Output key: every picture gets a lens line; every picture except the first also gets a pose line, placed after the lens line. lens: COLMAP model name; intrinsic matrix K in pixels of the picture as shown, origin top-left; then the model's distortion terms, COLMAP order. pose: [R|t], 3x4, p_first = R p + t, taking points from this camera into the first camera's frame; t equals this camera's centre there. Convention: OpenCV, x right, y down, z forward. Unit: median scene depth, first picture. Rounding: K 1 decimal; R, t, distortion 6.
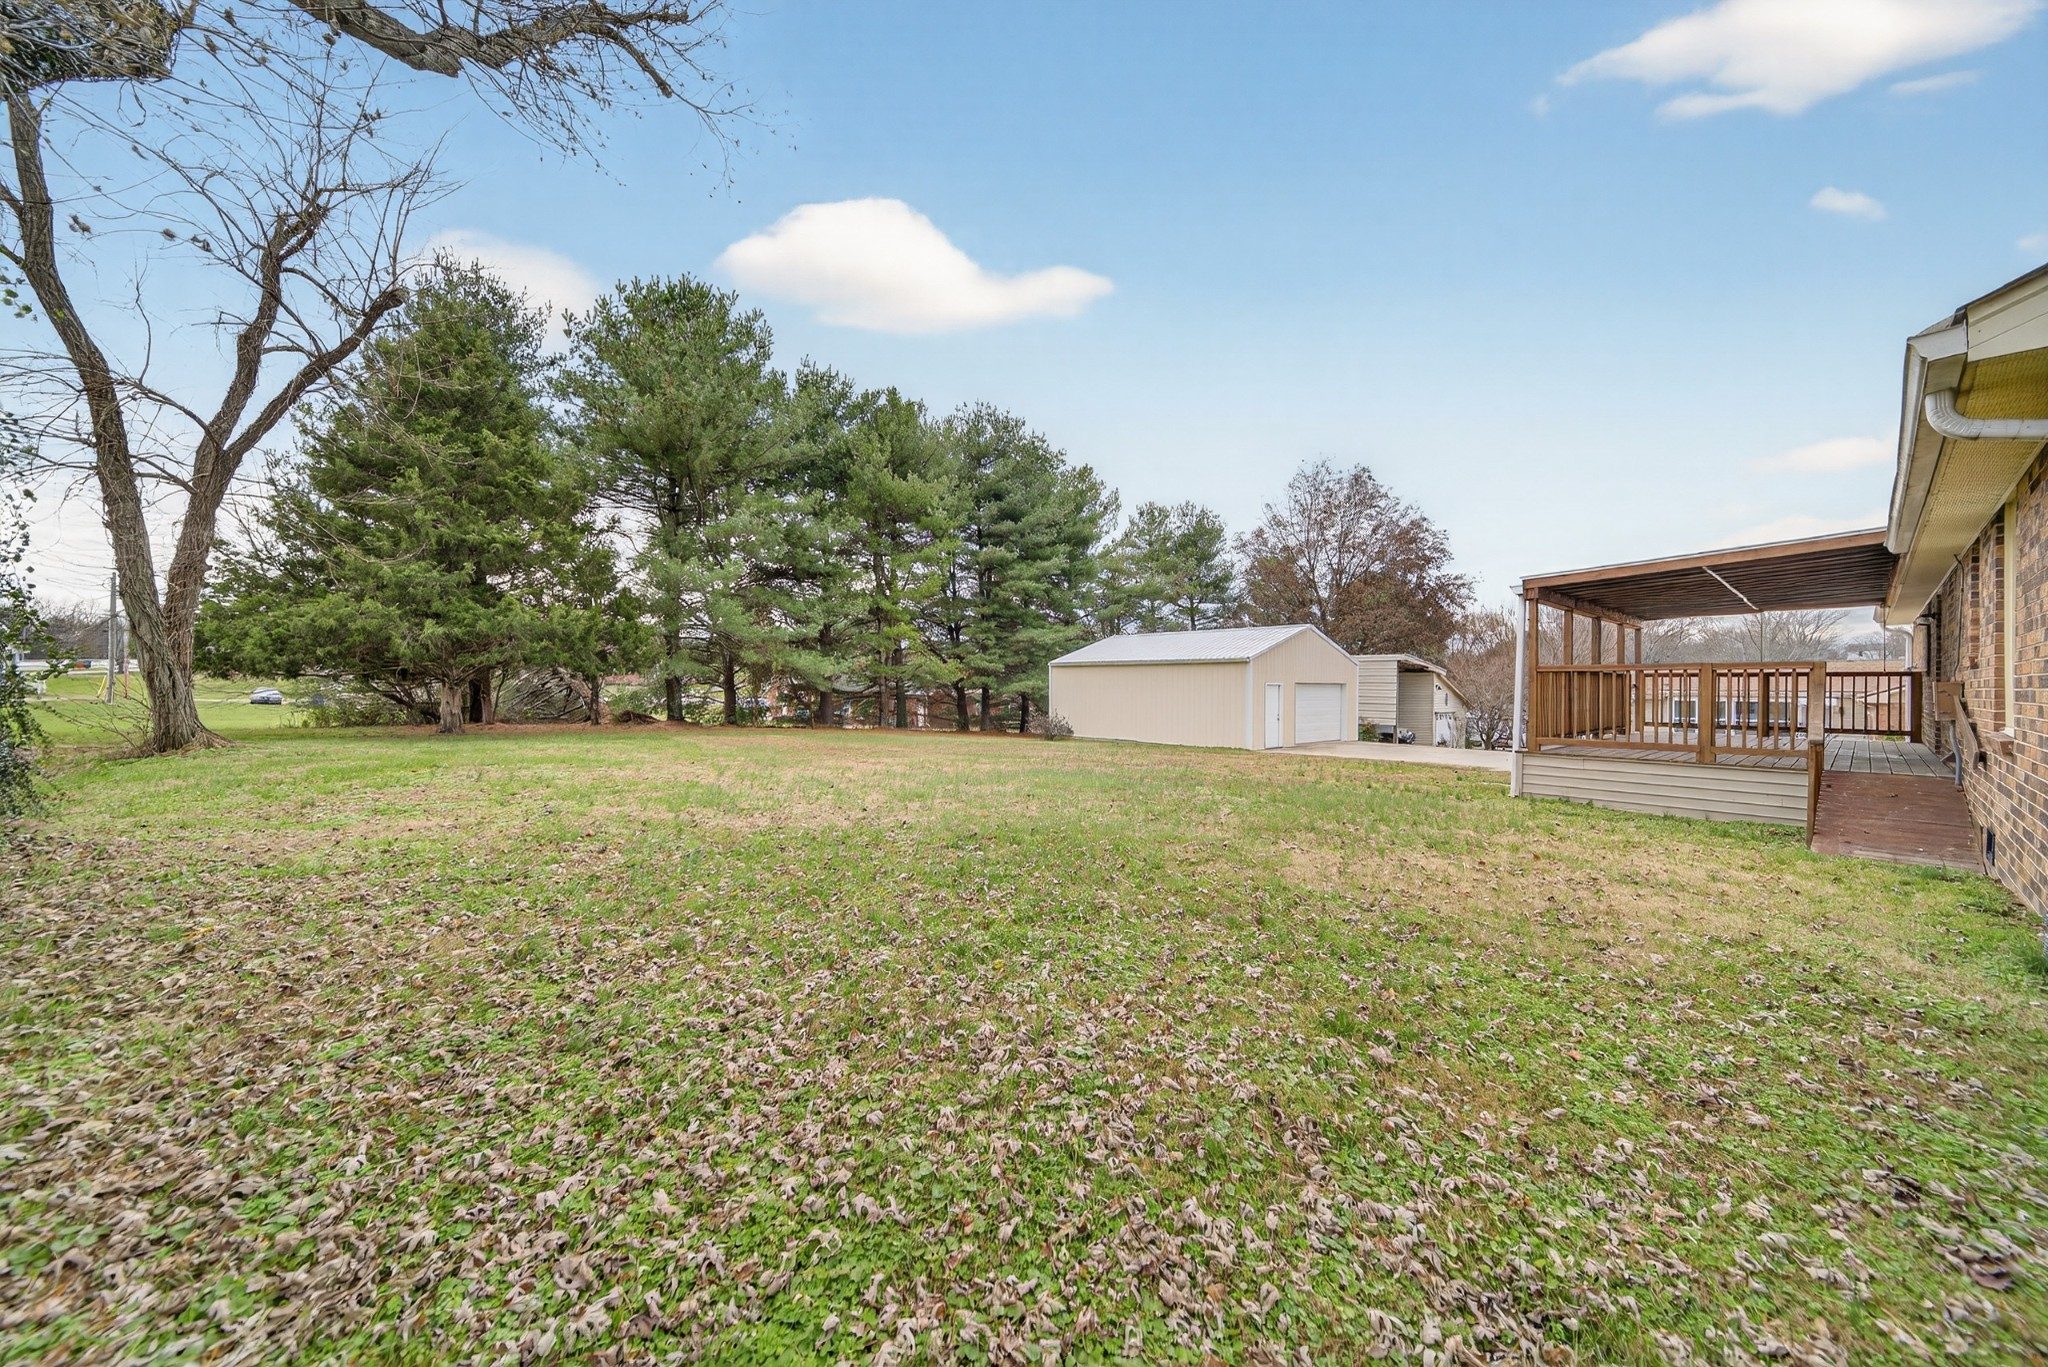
lens RADIAL K [[720.2, 0, 1027.5], [0, 720.2, 686.0], [0, 0, 1]] dist [0.000388, 0.000102]
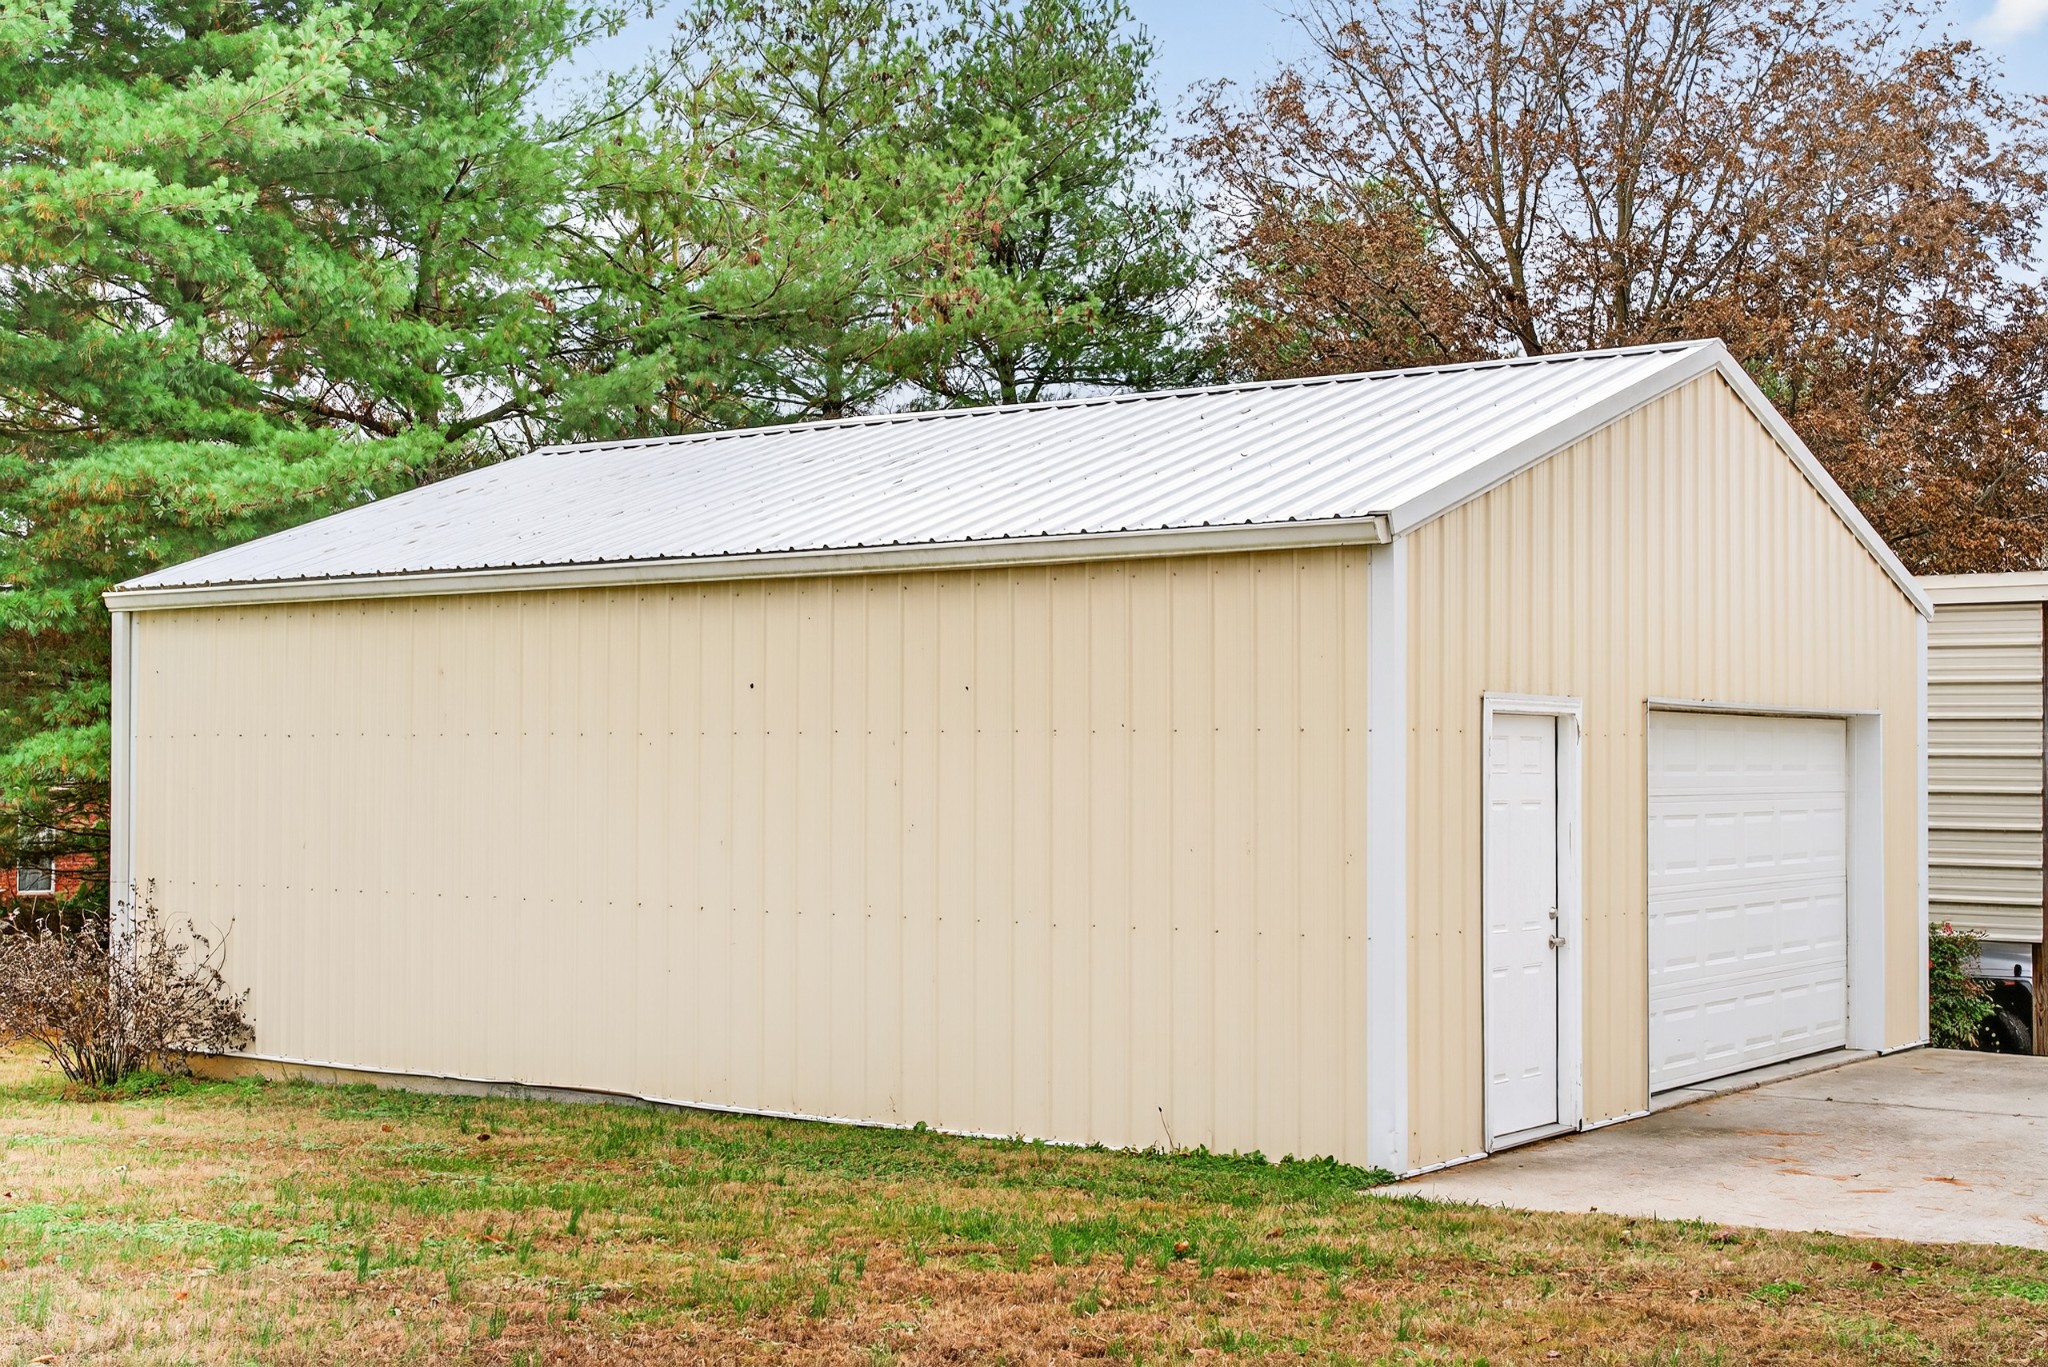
lens RADIAL K [[2915.7, 0, 1024.0], [0, 2915.7, 683.5], [0, 0, 1]] dist [-0.051710, 0.390390]
pose [[0.974084, 0.001903, 0.226177, 0.035772], [0.004671, 0.999582, -0.028527, 0.003175], [-0.226137, 0.028845, 0.973668, 0.151490]]
